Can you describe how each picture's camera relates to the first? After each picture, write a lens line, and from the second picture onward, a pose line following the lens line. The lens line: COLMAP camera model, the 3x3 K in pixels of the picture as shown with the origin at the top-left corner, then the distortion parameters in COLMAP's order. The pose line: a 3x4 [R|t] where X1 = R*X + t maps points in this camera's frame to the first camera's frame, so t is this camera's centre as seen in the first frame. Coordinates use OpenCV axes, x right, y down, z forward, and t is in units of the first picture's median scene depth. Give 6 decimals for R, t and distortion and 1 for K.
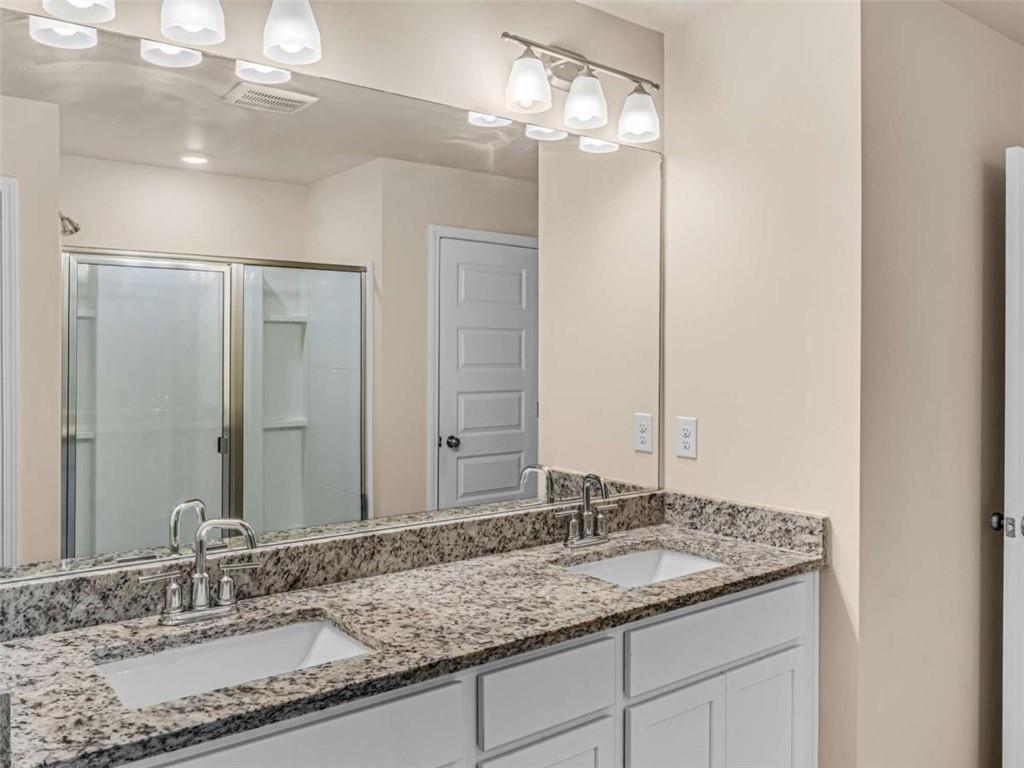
lens RADIAL K [[810.7, 0, 516.2], [0, 810.7, 361.4], [0, 0, 1]] dist [-0.007046, -0.007432]
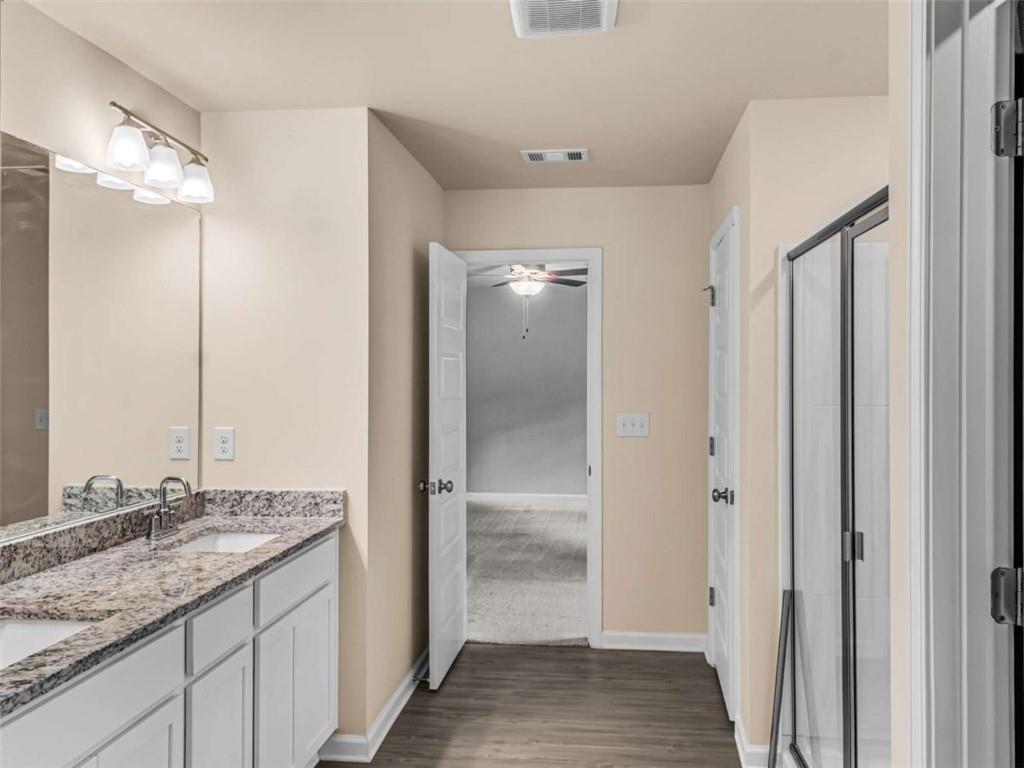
lens RADIAL K [[810.7, 0, 516.2], [0, 810.7, 361.4], [0, 0, 1]] dist [-0.007046, -0.007432]
pose [[0.695235, 0.011048, 0.718697, -0.432468], [0.007675, 0.999711, -0.022792, -0.000210], [-0.718741, 0.021362, 0.694949, -0.215577]]
